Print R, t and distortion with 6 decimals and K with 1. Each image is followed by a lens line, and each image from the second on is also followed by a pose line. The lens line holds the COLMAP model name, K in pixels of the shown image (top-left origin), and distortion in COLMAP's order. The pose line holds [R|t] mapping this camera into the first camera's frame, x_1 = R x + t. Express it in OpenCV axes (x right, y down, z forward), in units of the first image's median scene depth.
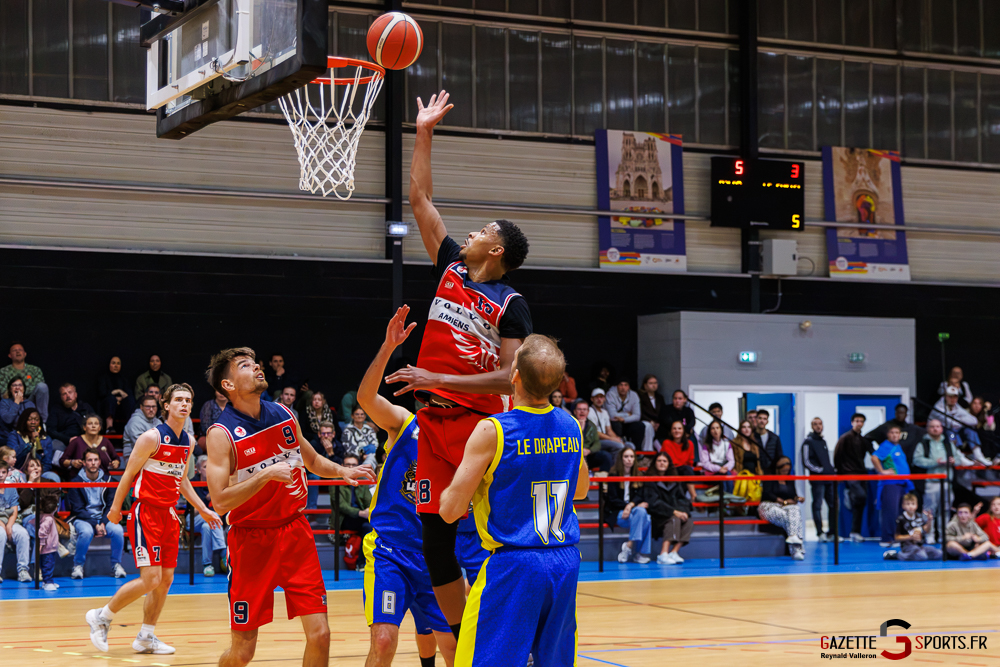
lens RADIAL K [[1834.1, 0, 521.7], [0, 1834.1, 326.2], [0, 0, 1]] dist [0.035311, 0.000000]
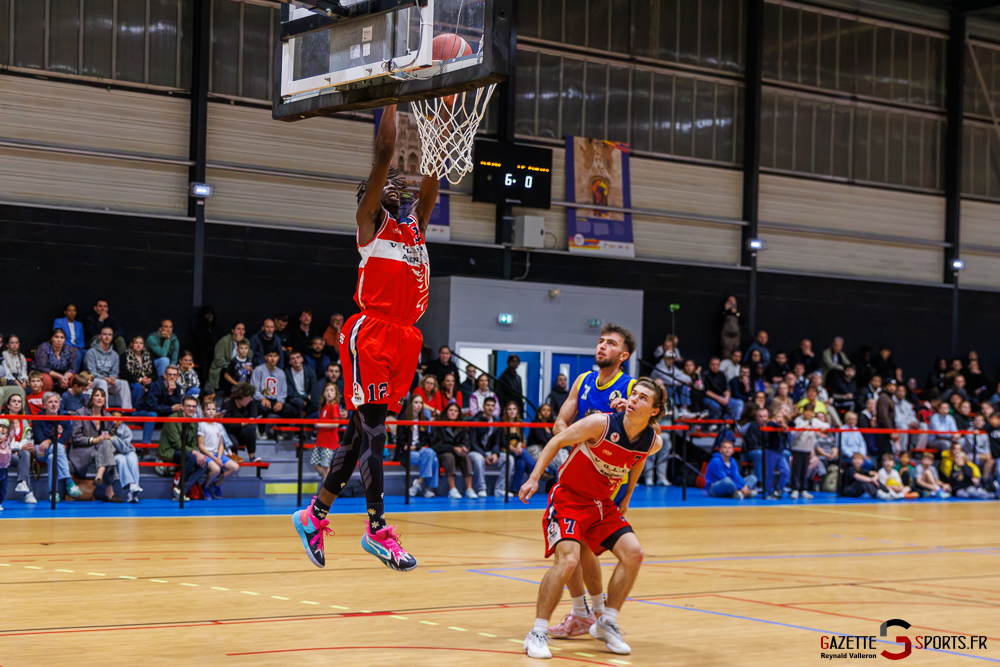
lens RADIAL K [[1701.7, 0, 518.4], [0, 1701.7, 344.8], [0, 0, 1]] dist [0.040816, 0.000000]
pose [[0.978966, 0.035151, 0.200975, -0.075740], [-0.042585, 0.998555, 0.032784, -0.001987], [-0.199532, -0.040652, 0.979048, -0.032548]]
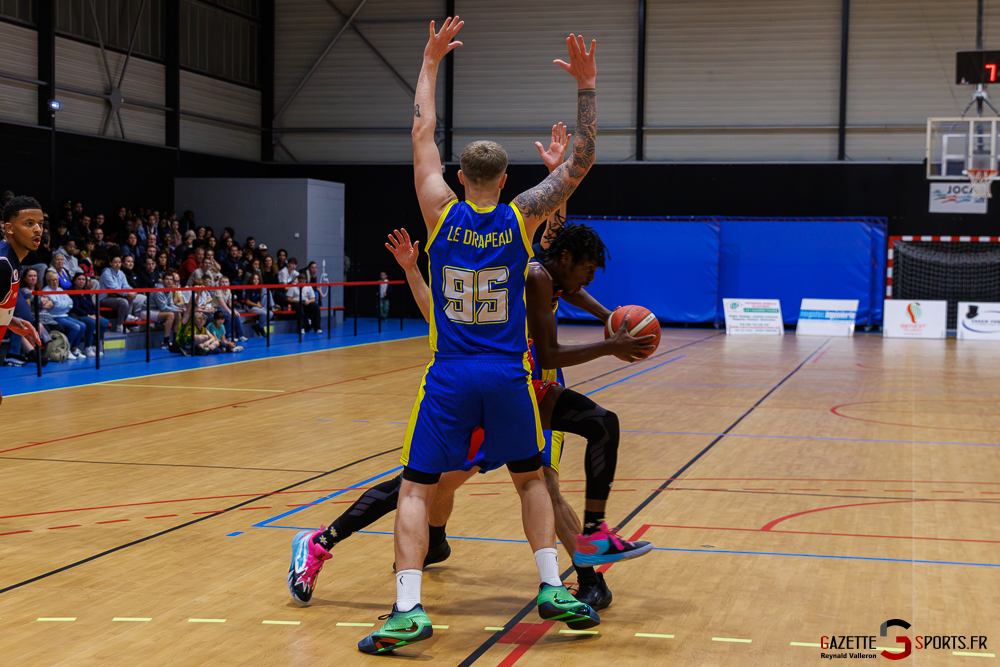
lens RADIAL K [[1623.6, 0, 479.5], [0, 1623.6, 354.6], [0, 0, 1]] dist [0.018270, 0.000000]
pose [[0.621860, -0.035294, 0.782333, -0.216998], [-0.067595, 0.992837, 0.098521, 0.007506], [-0.780206, -0.114148, 0.615019, 0.211073]]
